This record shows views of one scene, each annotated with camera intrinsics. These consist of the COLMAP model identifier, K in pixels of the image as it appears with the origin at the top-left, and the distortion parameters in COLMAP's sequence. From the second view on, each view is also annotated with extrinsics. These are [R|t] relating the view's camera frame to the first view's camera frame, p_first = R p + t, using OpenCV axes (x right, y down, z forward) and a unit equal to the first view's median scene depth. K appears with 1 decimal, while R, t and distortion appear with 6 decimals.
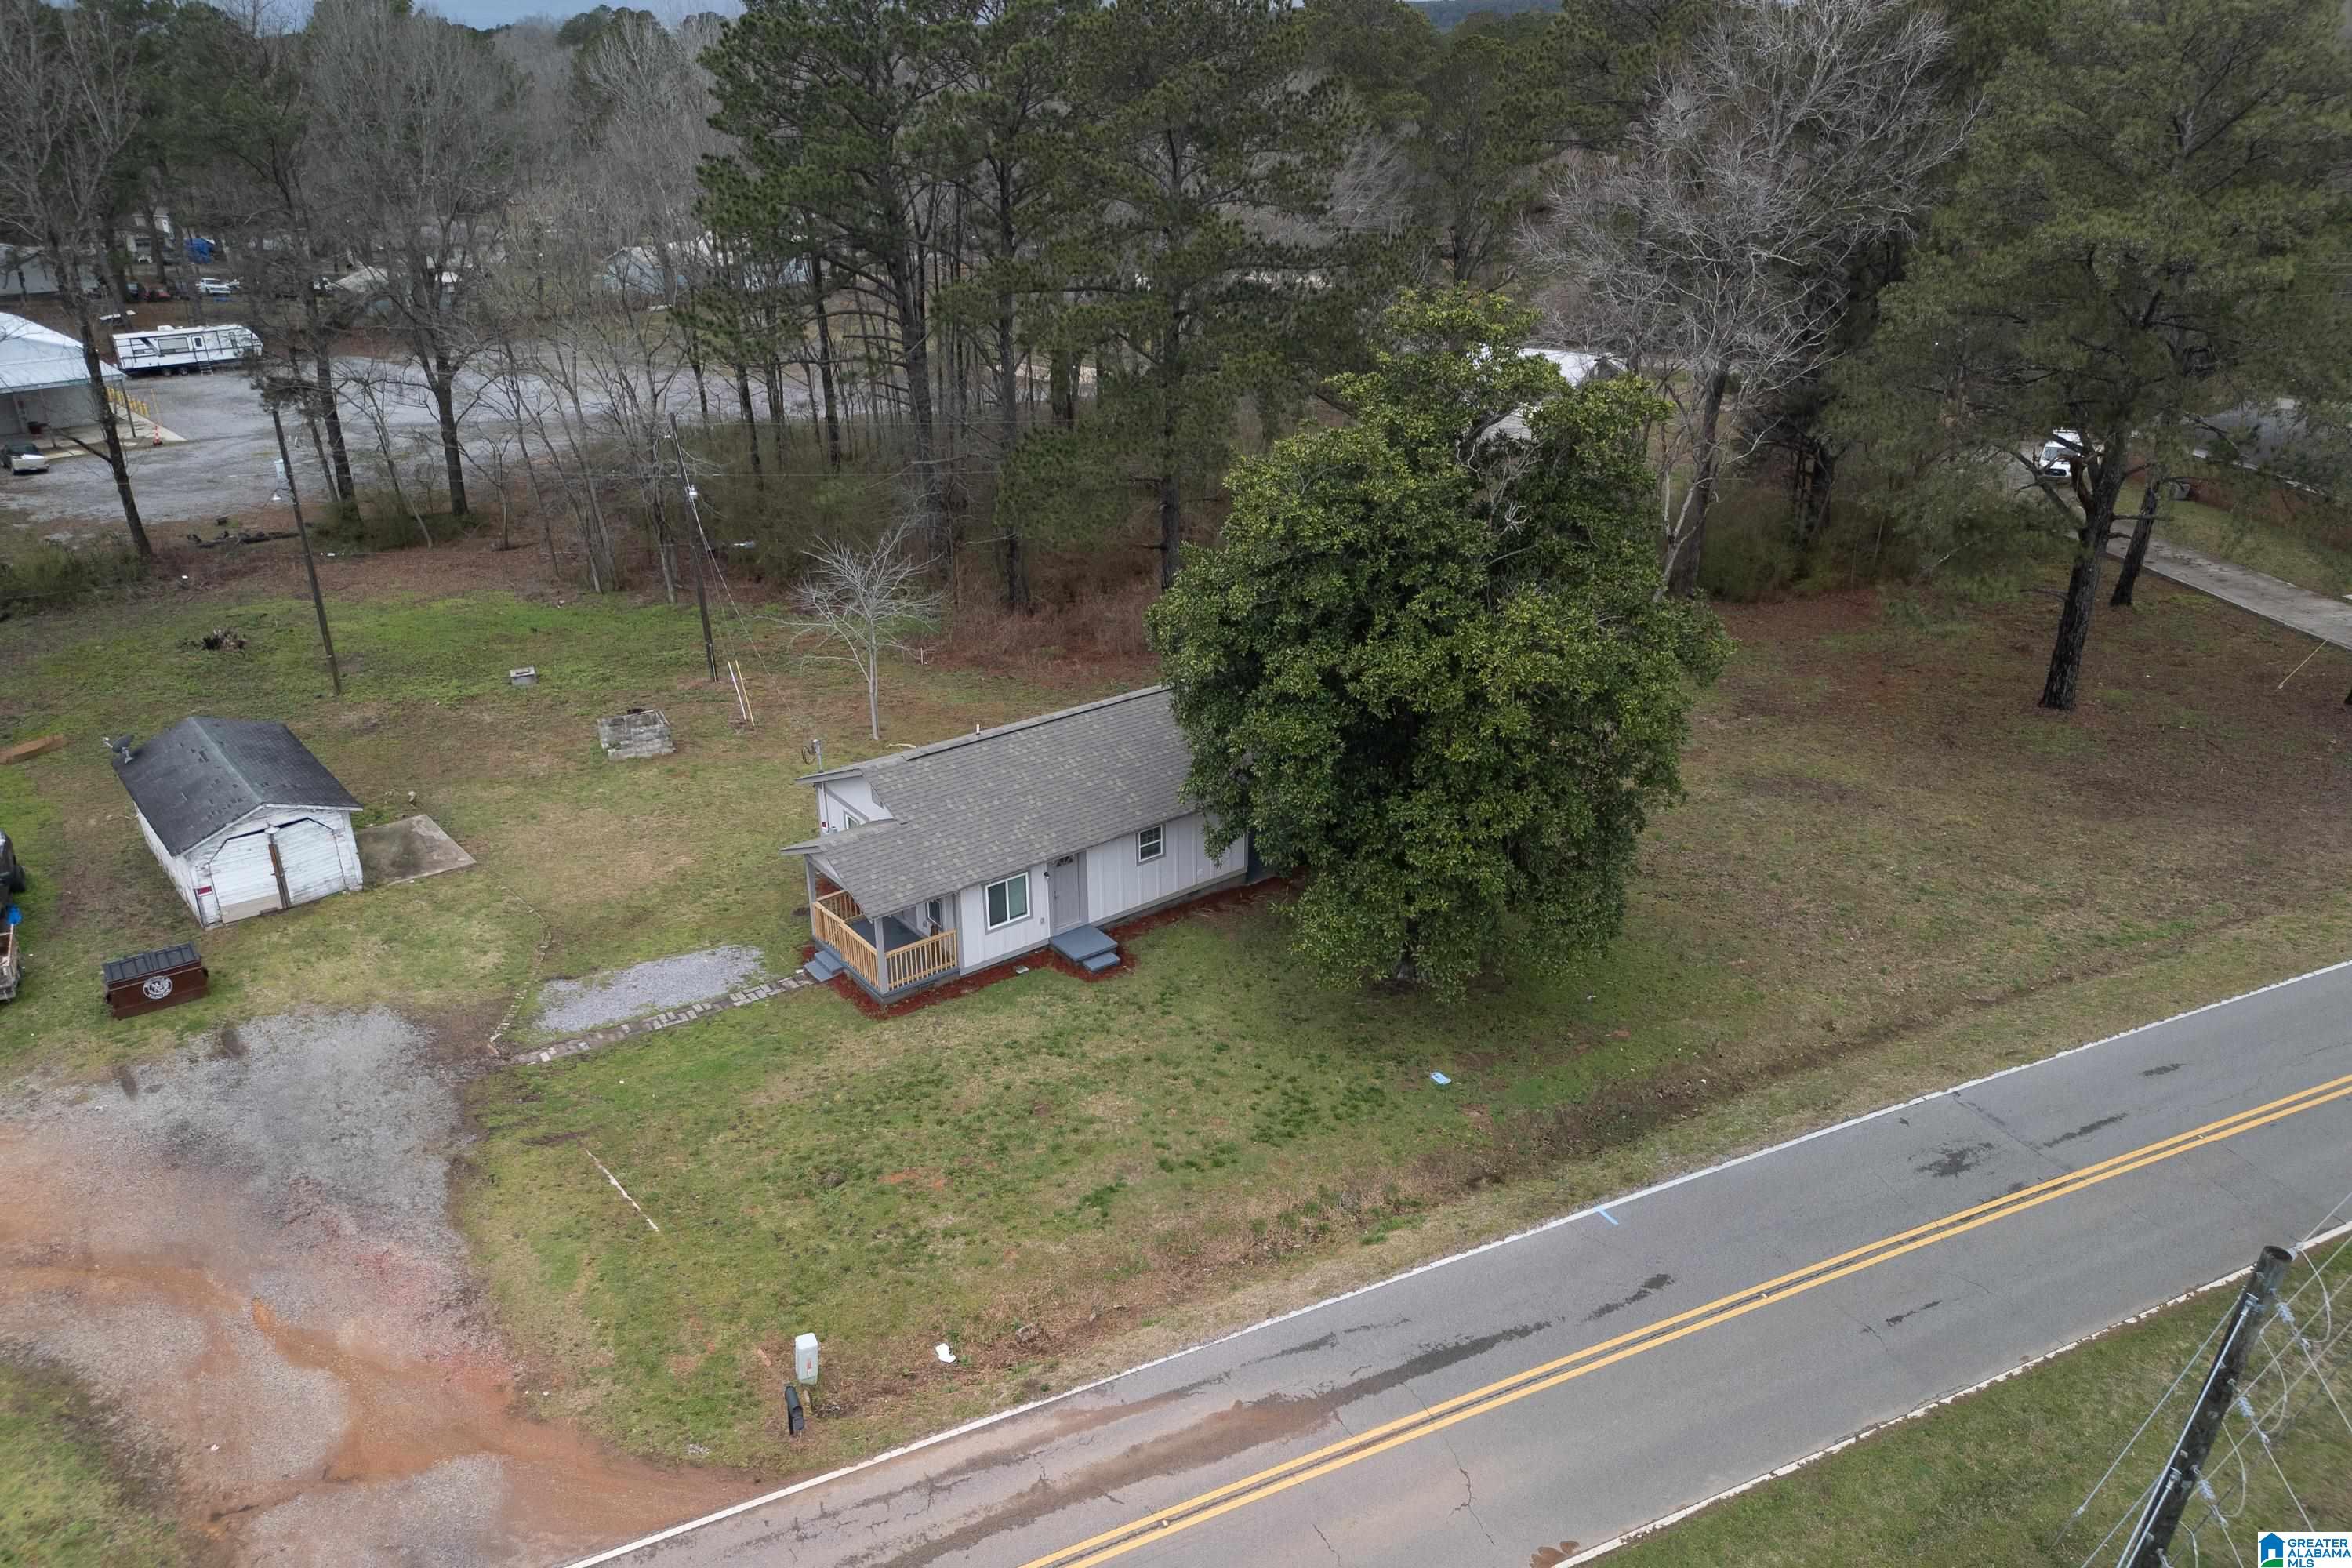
lens RADIAL K [[1631.9, 0, 1176.0], [0, 1631.9, 784.0], [0, 0, 1]] dist [0.072933, -0.069048]
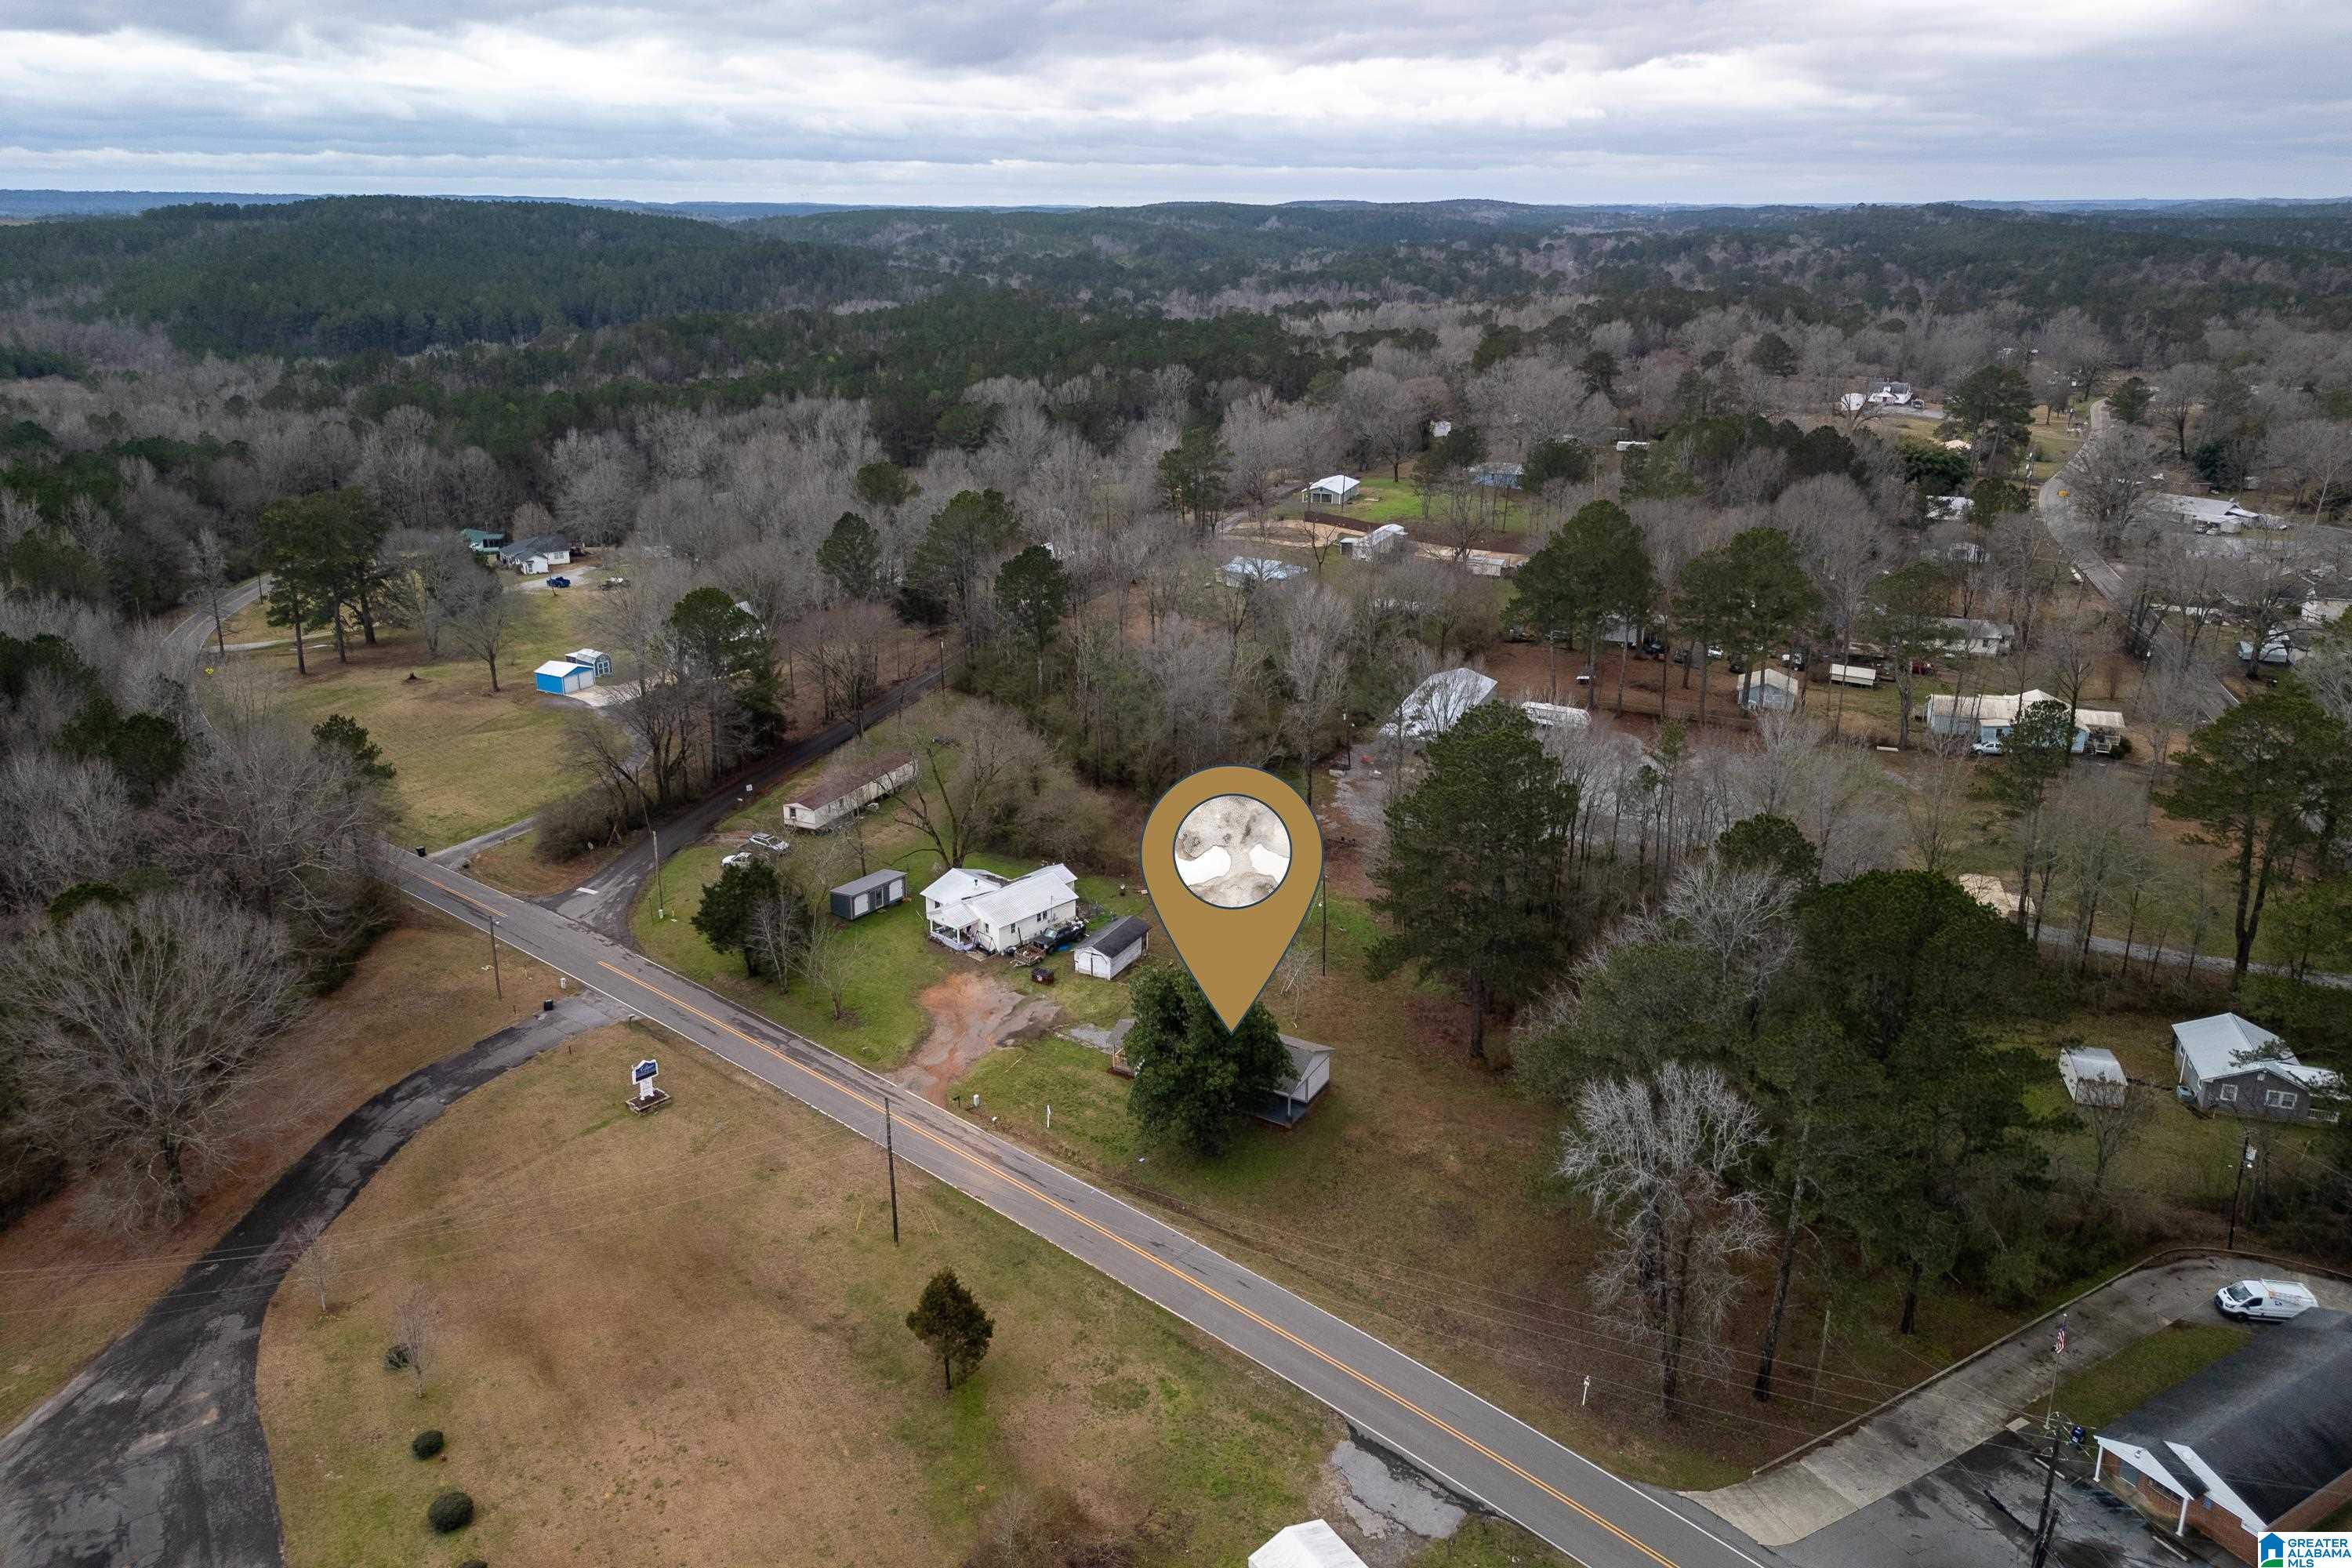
lens RADIAL K [[1670.5, 0, 1178.1], [0, 1670.5, 699.6], [0, 0, 1]] dist [0.078594, -0.069448]
pose [[0.395515, 0.266369, -0.878985, 2.899810], [-0.369210, 0.922402, 0.113394, -1.083364], [0.840983, 0.279681, 0.463170, -0.777633]]
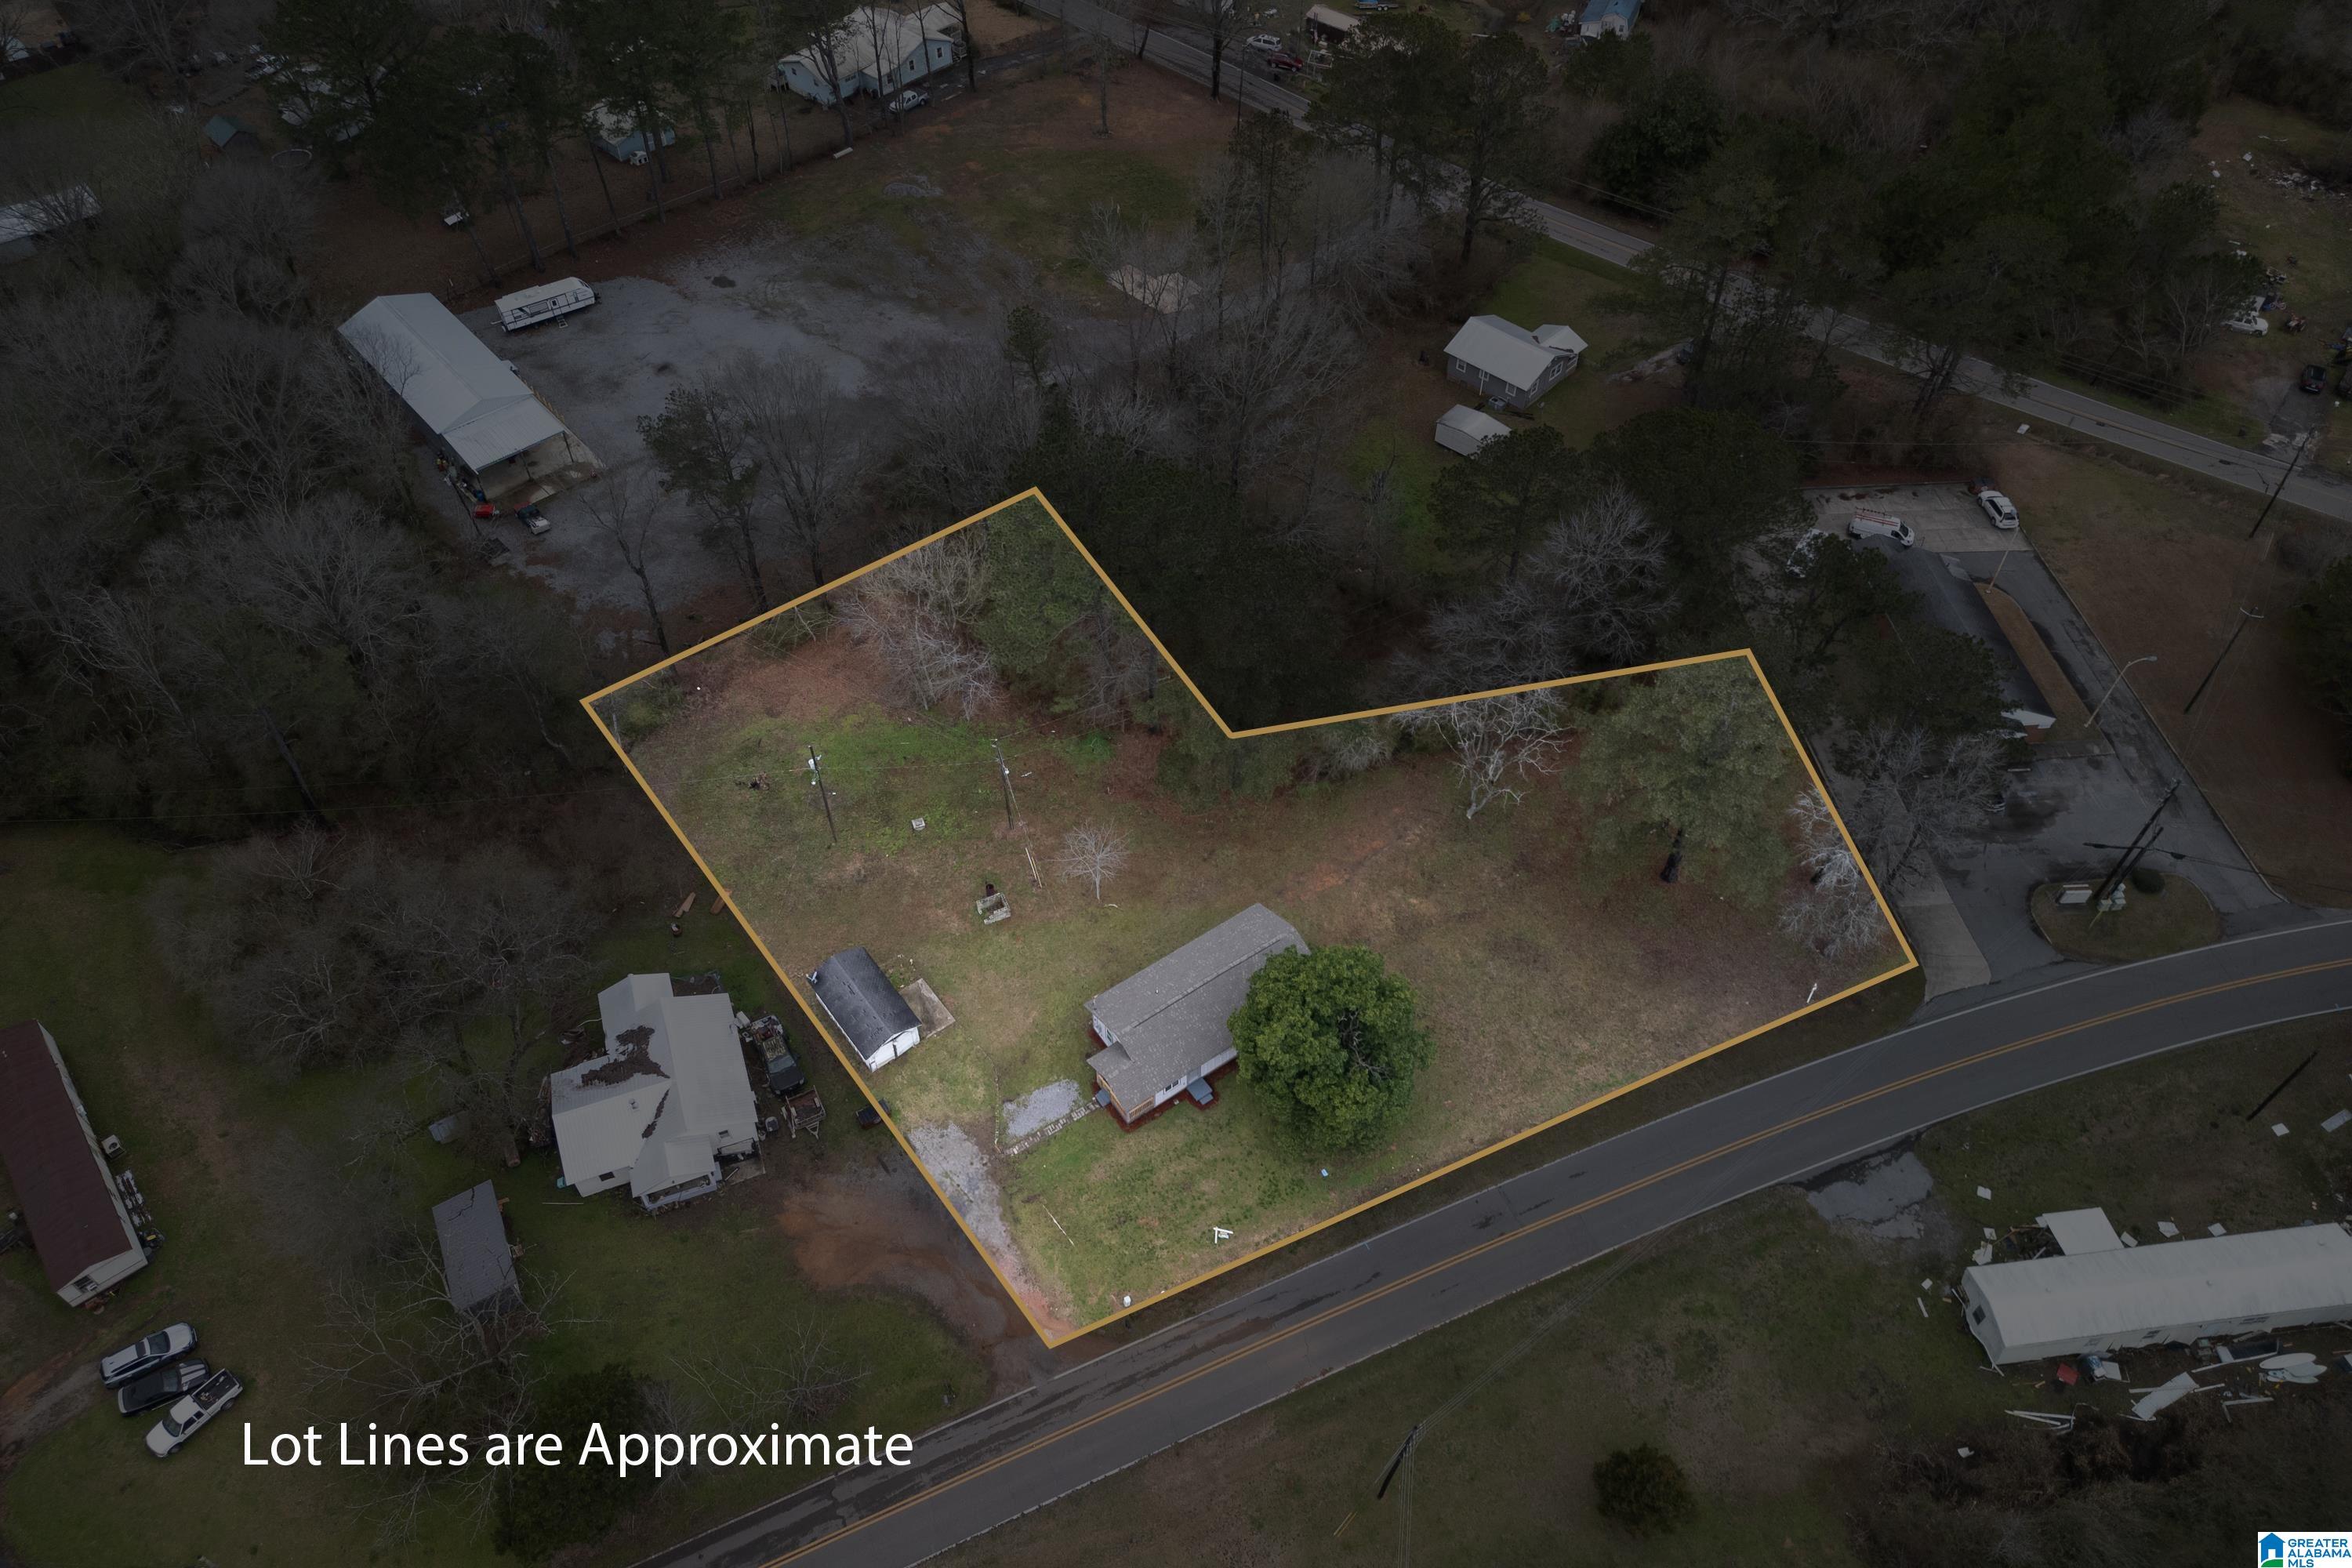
lens RADIAL K [[1670.5, 0, 1178.1], [0, 1670.5, 699.6], [0, 0, 1]] dist [0.078594, -0.069448]
pose [[0.999168, 0.033271, -0.023570, -0.052922], [-0.021190, 0.917581, 0.396985, -1.713590], [0.034835, -0.396155, 0.917523, -1.362557]]
